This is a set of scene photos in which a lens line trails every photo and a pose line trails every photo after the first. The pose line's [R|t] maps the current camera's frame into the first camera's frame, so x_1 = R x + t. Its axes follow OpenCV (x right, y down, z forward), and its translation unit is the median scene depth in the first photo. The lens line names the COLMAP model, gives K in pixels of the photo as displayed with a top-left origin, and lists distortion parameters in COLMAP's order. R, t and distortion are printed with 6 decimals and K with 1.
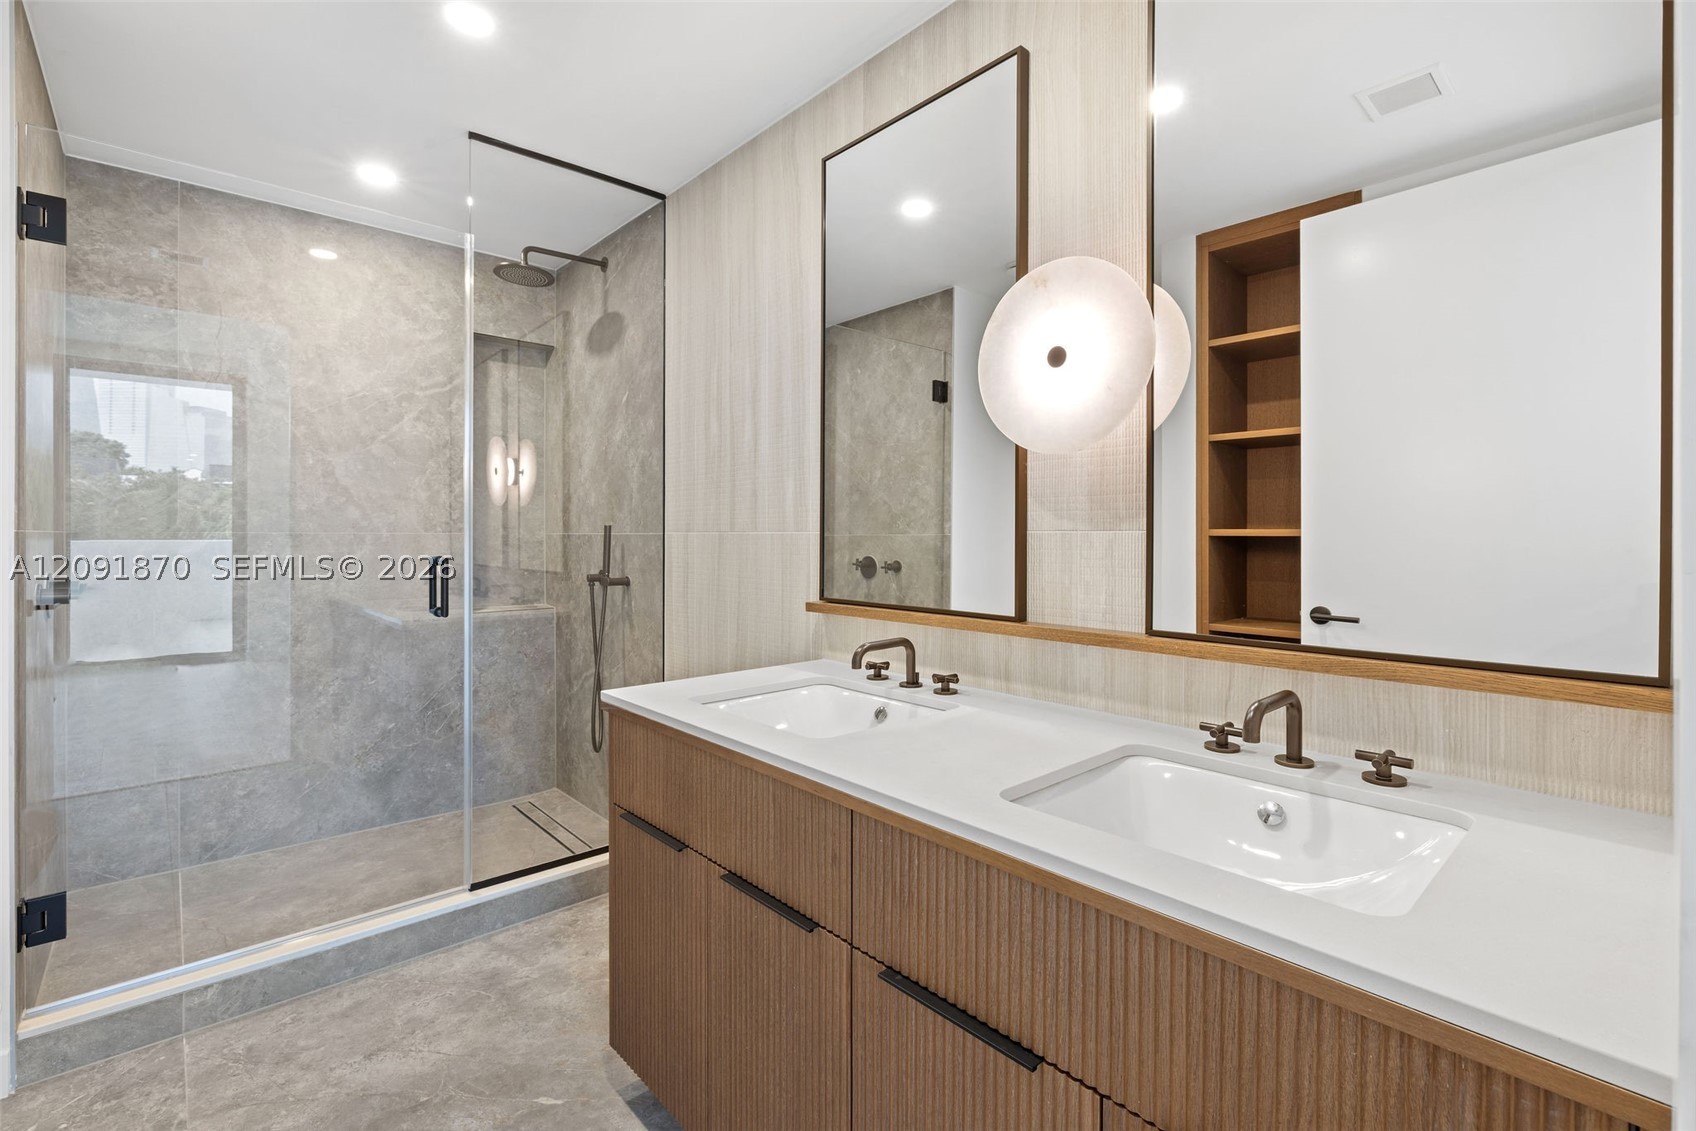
lens RADIAL K [[759.7, 0, 848.1], [0, 759.7, 526.8], [0, 0, 1]] dist [-0.000027, 0.000764]
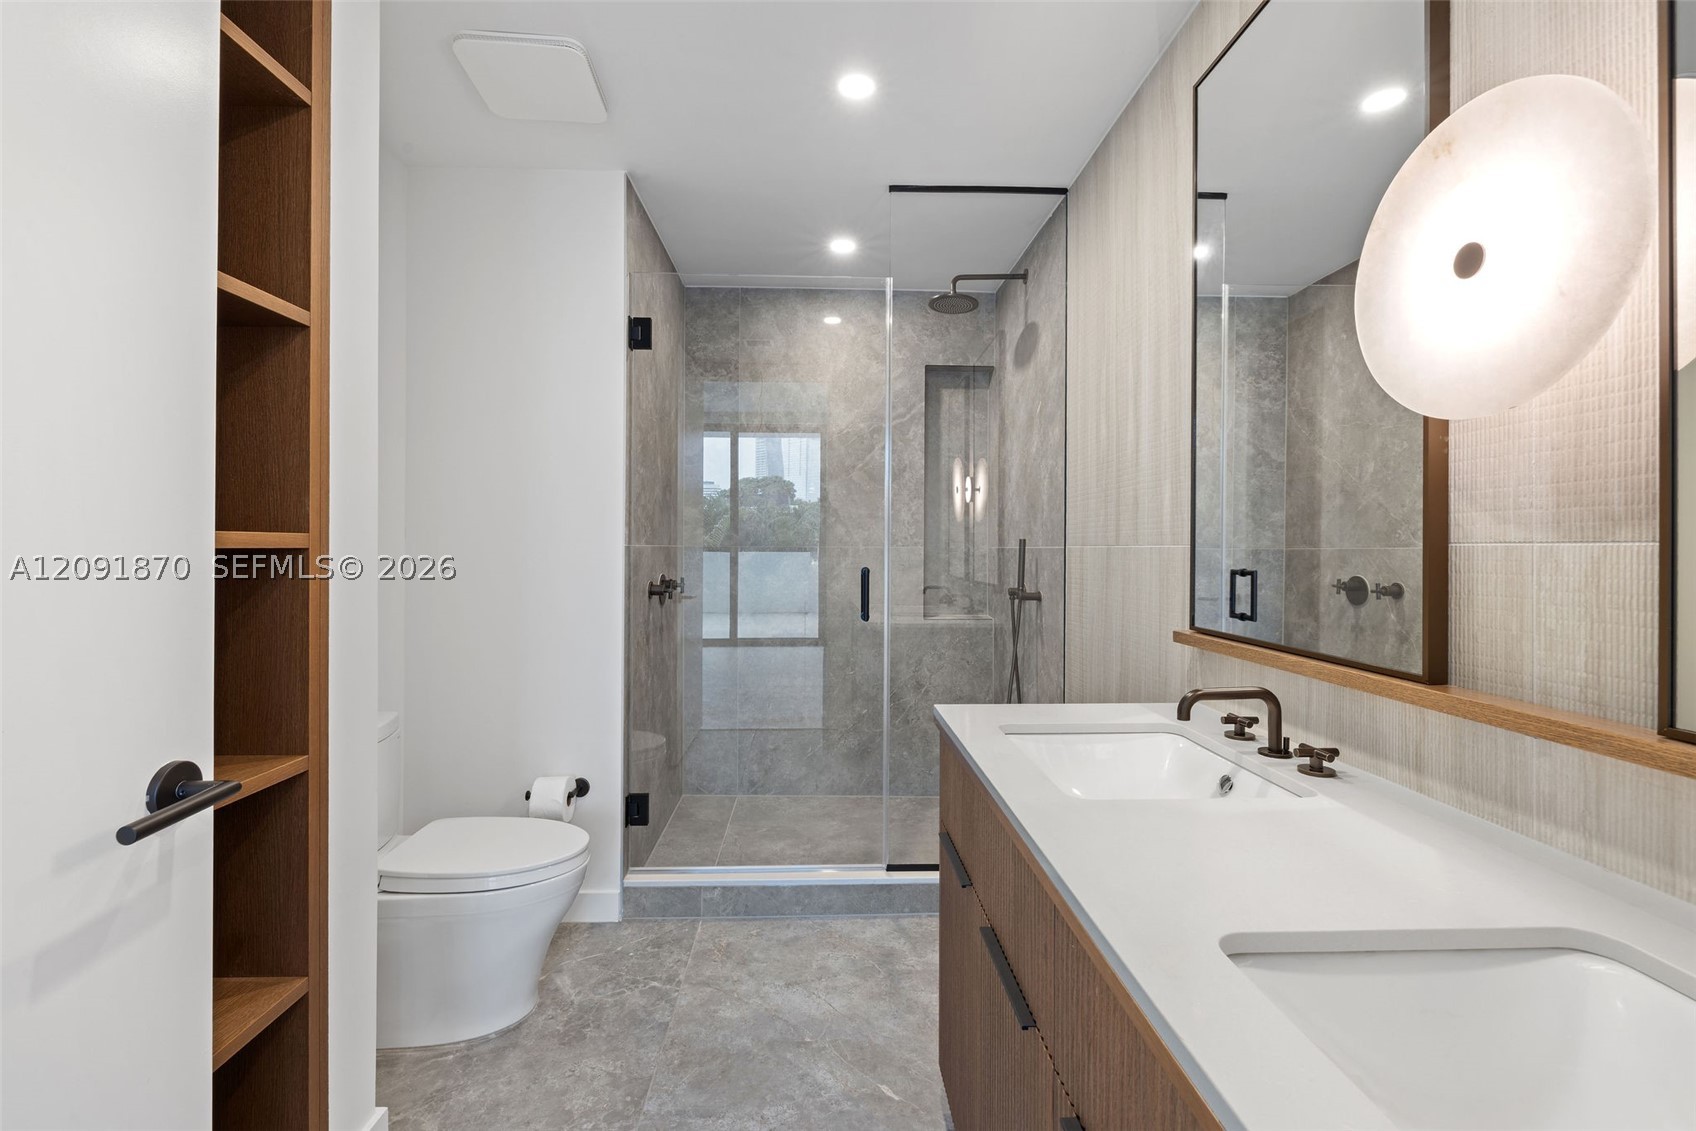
lens RADIAL K [[751.5, 0, 844.2], [0, 751.5, 538.3], [0, 0, 1]] dist [-0.001361, 0.000381]
pose [[0.766536, -0.007876, -0.642153, 0.148658], [0.006004, 0.999969, -0.005097, 0.000788], [0.642173, 0.000052, 0.766560, 0.112222]]
